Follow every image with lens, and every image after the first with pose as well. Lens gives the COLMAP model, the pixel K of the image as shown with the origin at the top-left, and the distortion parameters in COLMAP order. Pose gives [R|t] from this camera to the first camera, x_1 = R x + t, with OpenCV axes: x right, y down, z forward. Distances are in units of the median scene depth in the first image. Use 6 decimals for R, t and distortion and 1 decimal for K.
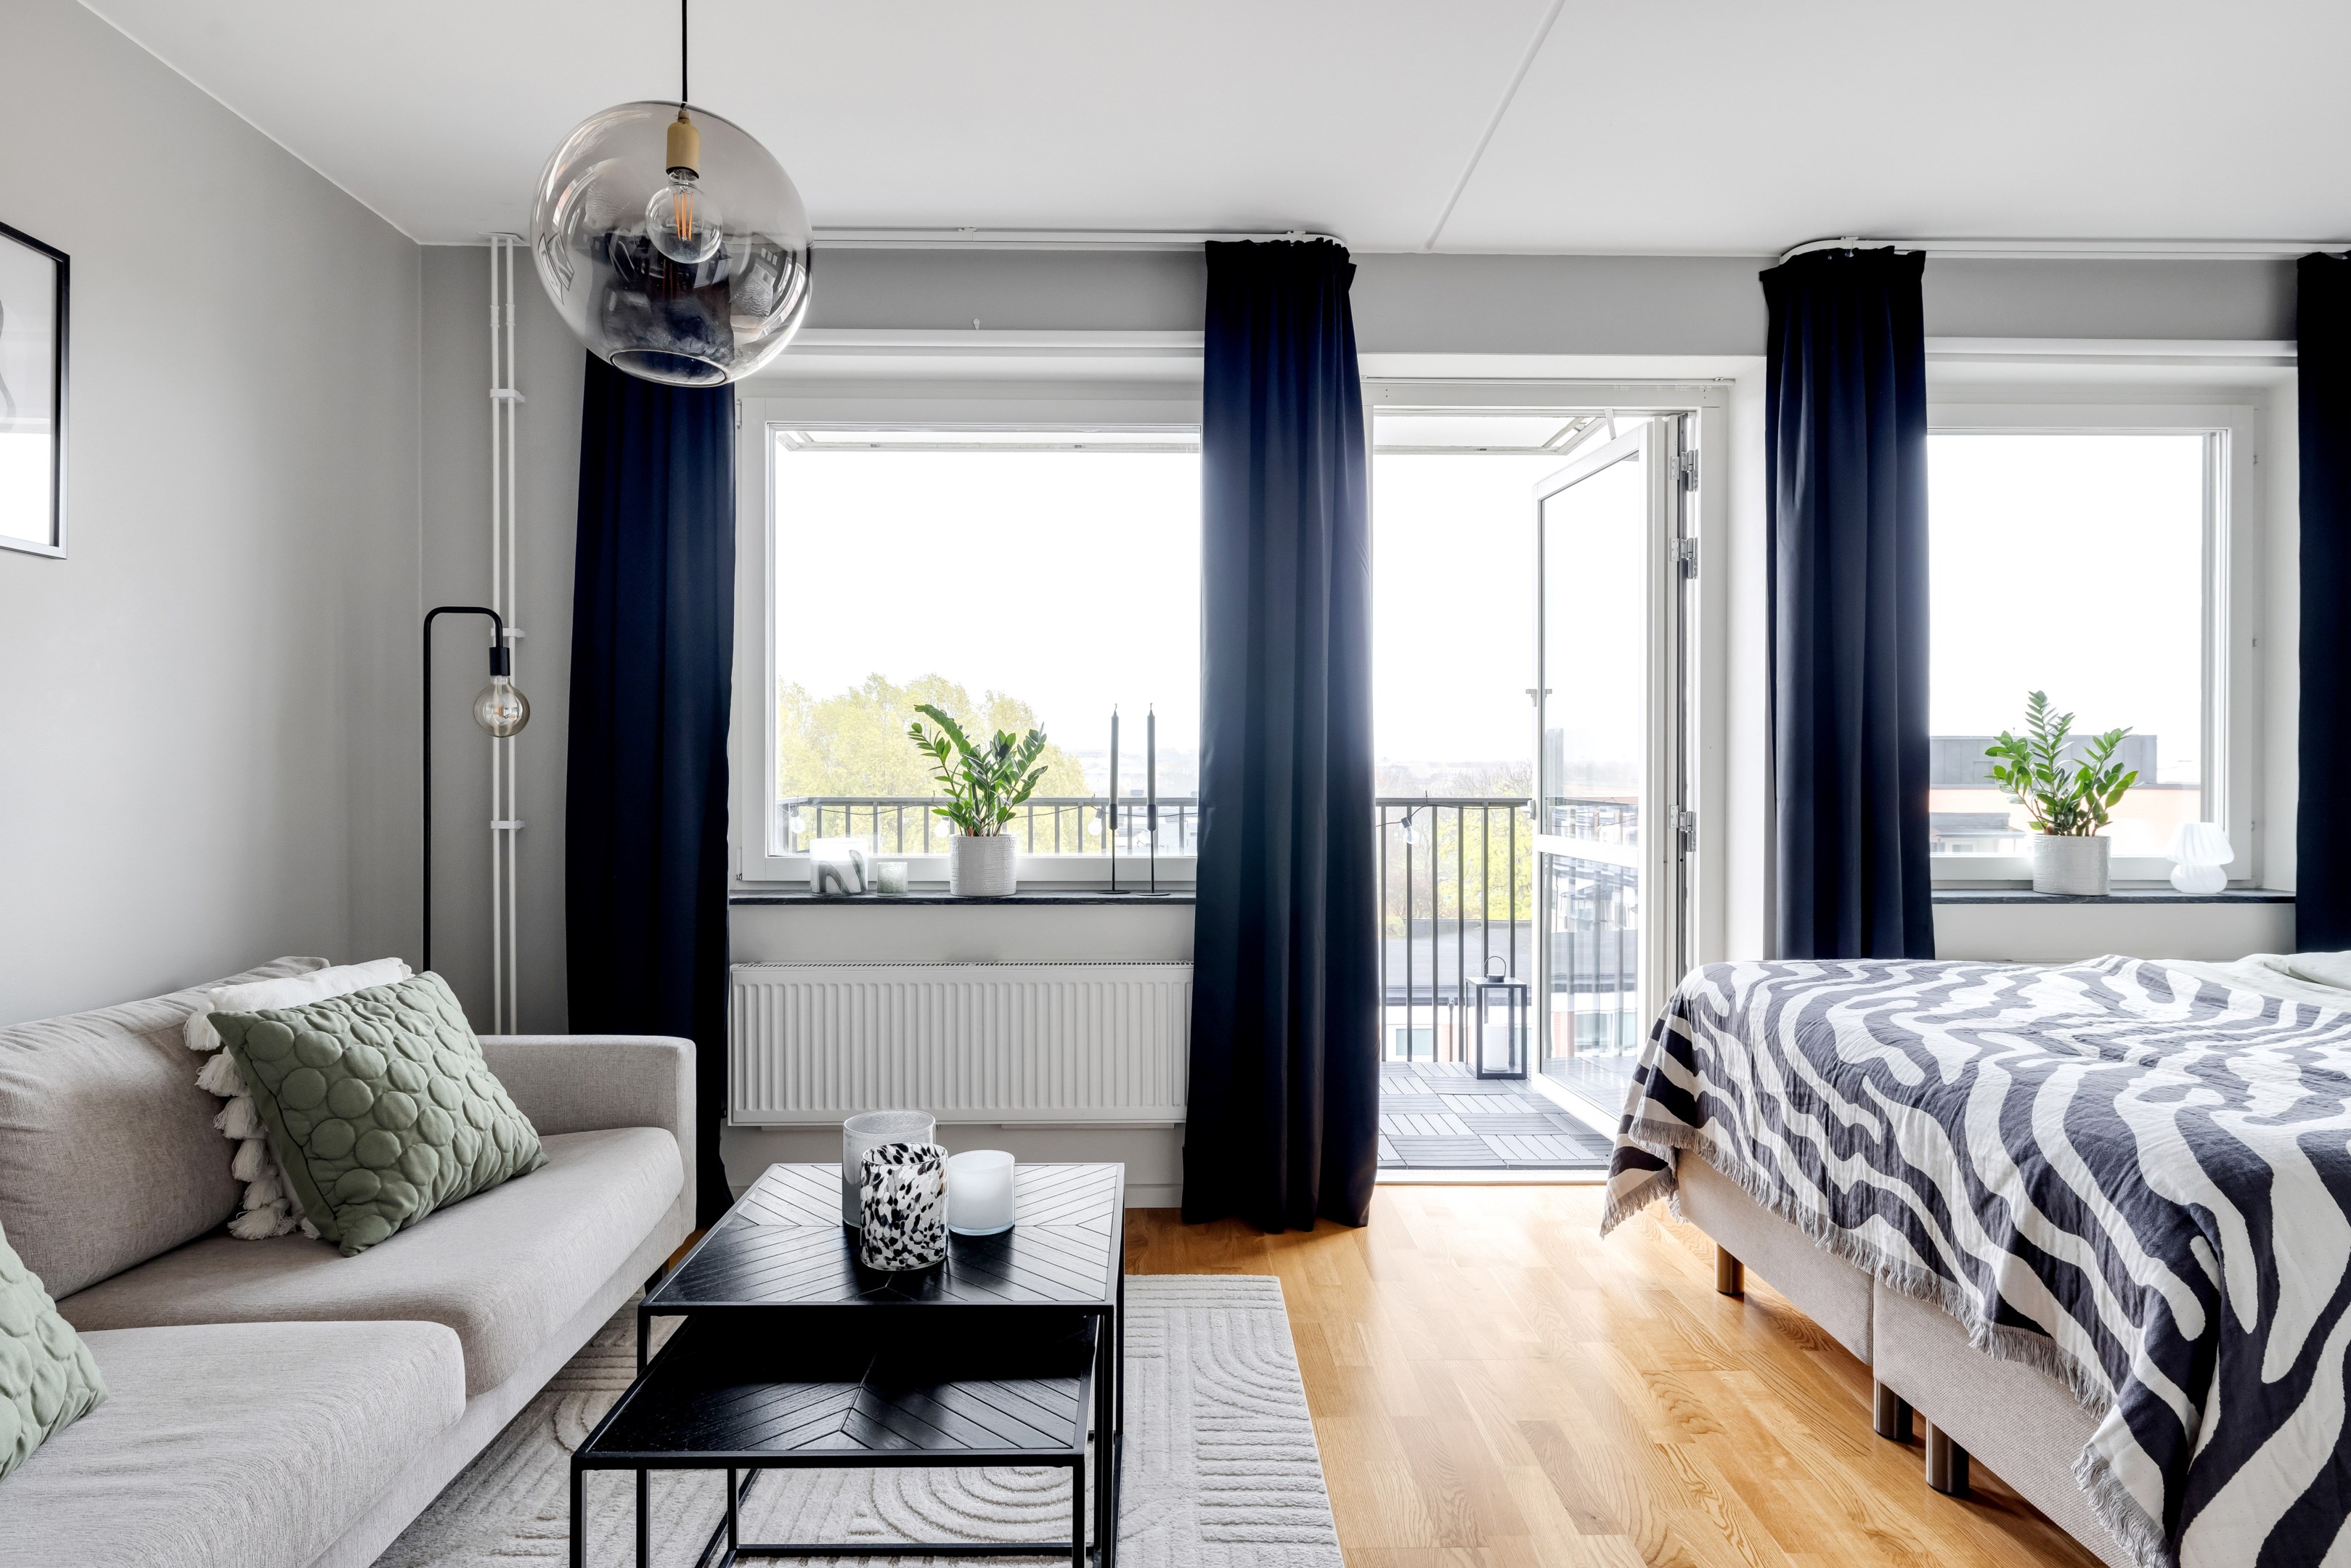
lens RADIAL K [[1353.3, 0, 1171.4], [0, 1353.3, 772.4], [0, 0, 1]] dist [-0.000466, 0.000315]
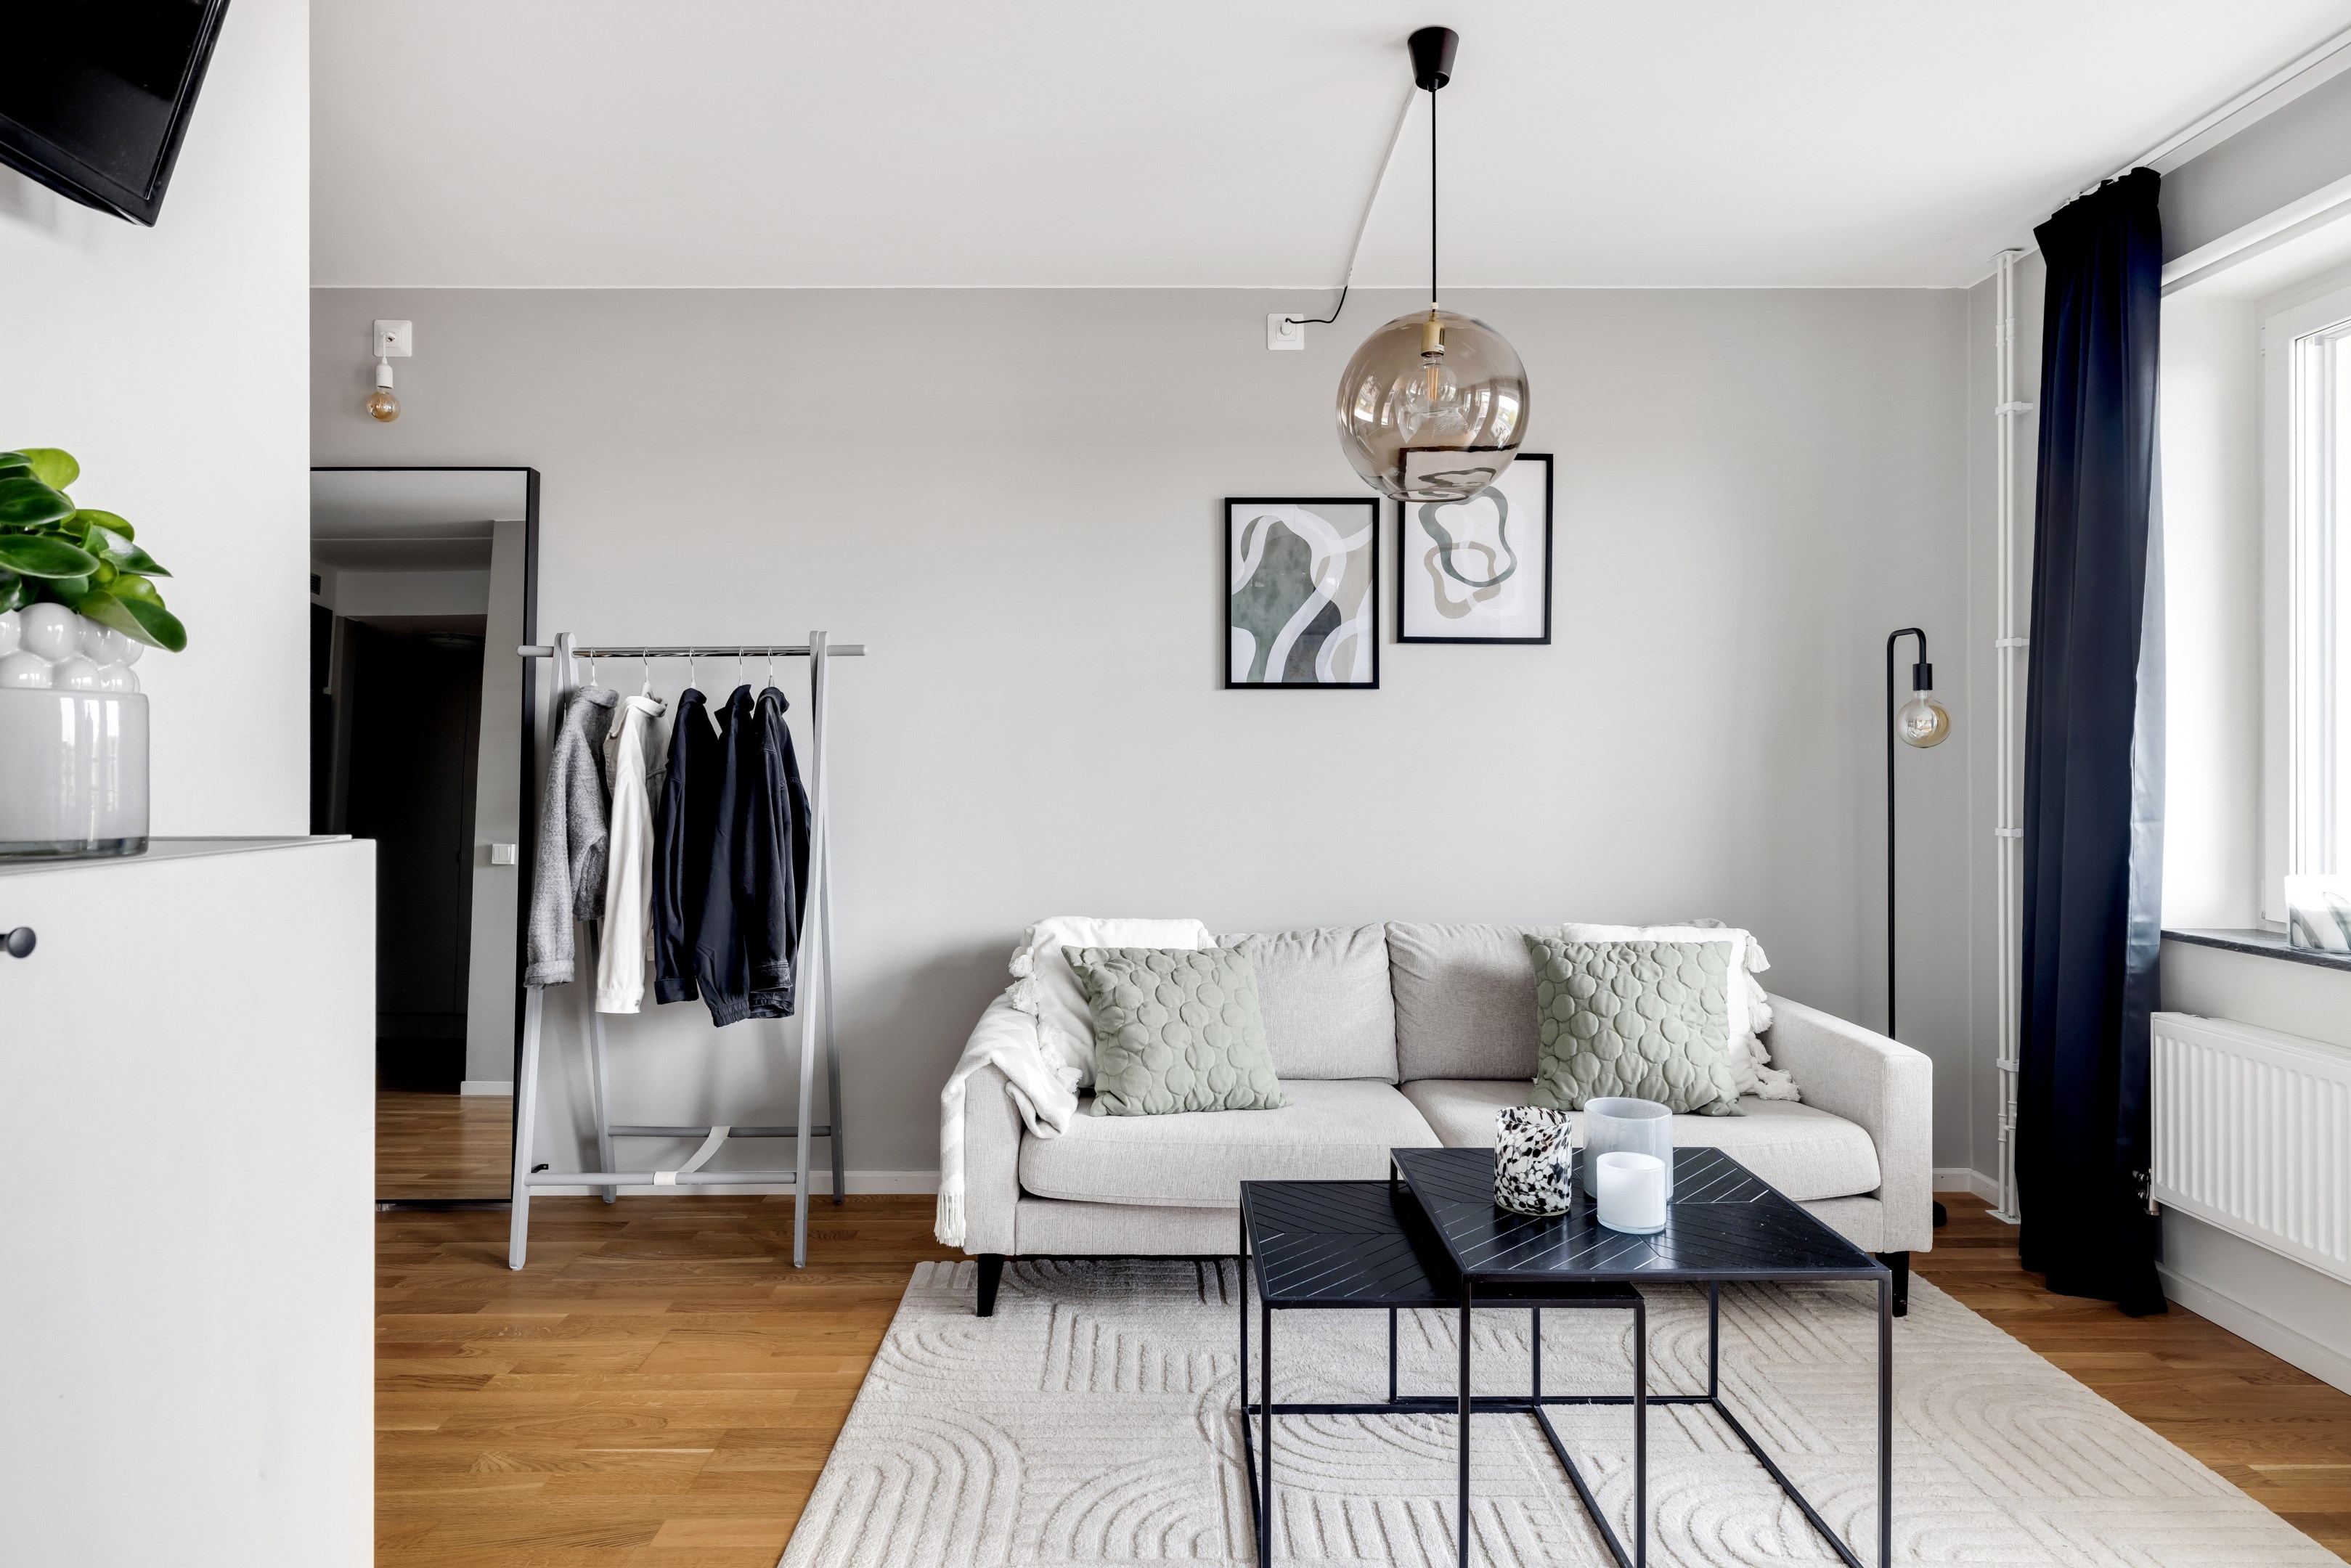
lens RADIAL K [[1353.3, 0, 1165.6], [0, 1353.3, 754.6], [0, 0, 1]] dist [-0.000466, 0.000315]
pose [[-0.021554, -0.007127, -0.999742, 0.542848], [-0.005708, 0.999959, -0.007006, -0.009241], [0.999751, 0.005555, -0.021594, 0.398687]]
